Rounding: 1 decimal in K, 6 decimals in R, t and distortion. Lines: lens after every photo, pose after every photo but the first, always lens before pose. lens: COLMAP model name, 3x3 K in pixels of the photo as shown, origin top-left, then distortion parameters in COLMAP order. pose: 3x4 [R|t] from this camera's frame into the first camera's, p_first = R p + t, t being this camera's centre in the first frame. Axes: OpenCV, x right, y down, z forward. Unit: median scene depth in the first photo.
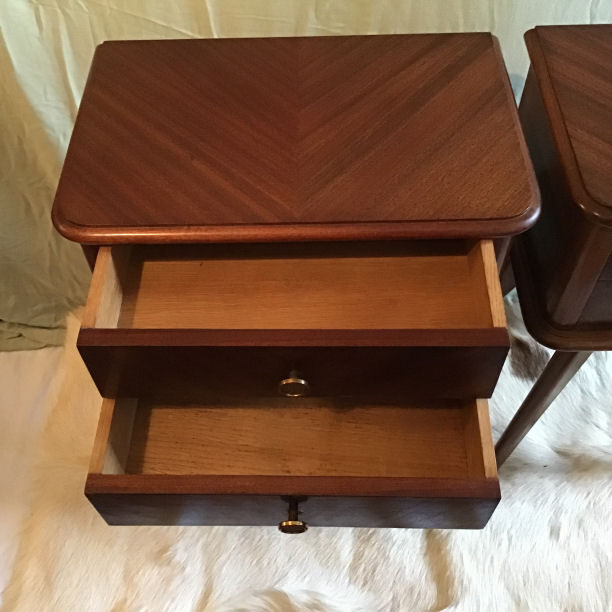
lens RADIAL K [[729.7, 0, 311.3], [0, 729.7, 305.5], [0, 0, 1]] dist [0.029965, 0.000000]
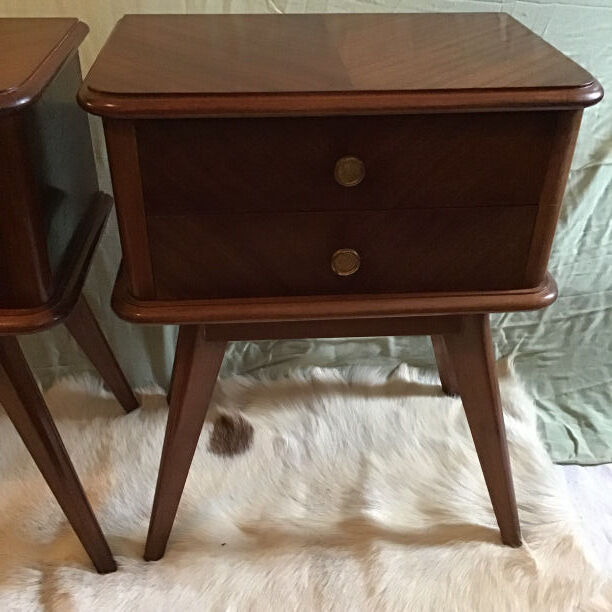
lens RADIAL K [[729.7, 0, 304.8], [0, 729.7, 312.3], [0, 0, 1]] dist [0.029965, 0.000000]
pose [[0.996974, -0.011919, 0.076812, 0.381135], [0.037551, 0.939067, -0.341676, 0.281325], [-0.068060, 0.343526, 0.936674, 0.153961]]
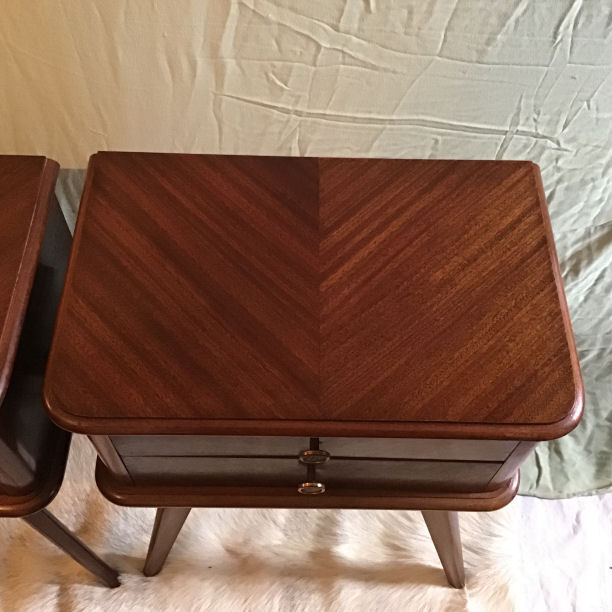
lens RADIAL K [[729.7, 0, 310.5], [0, 729.7, 307.6], [0, 0, 1]] dist [0.029965, 0.000000]
pose [[0.998484, 0.039664, 0.038170, 0.435895], [-0.042896, 0.995200, 0.087956, -0.228410], [-0.034498, -0.089460, 0.995393, 0.073609]]
